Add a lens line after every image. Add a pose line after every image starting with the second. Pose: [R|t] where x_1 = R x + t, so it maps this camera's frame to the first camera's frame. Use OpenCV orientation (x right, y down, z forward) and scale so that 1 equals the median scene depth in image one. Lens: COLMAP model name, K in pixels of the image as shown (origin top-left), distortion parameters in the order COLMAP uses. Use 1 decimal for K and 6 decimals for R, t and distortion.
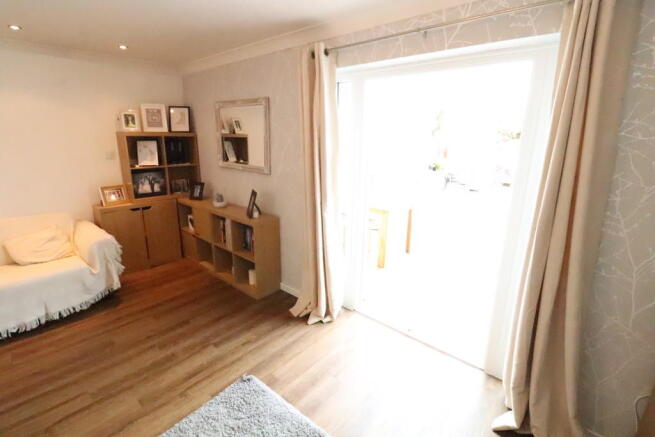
lens RADIAL K [[301.5, 0, 326.9], [0, 301.5, 211.0], [0, 0, 1]] dist [0.003233, -0.013465]
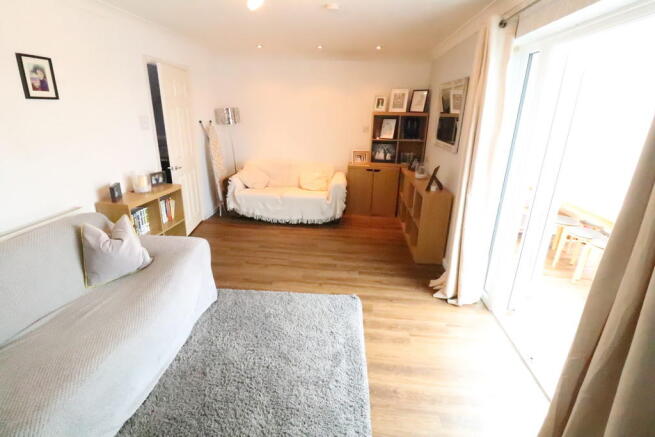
lens RADIAL K [[301.5, 0, 326.9], [0, 301.5, 211.0], [0, 0, 1]] dist [0.003233, -0.013465]
pose [[0.581364, 0.250599, -0.774091, 0.394272], [-0.206182, 0.965709, 0.157784, -0.002058], [0.787087, 0.067874, 0.613097, 0.031678]]
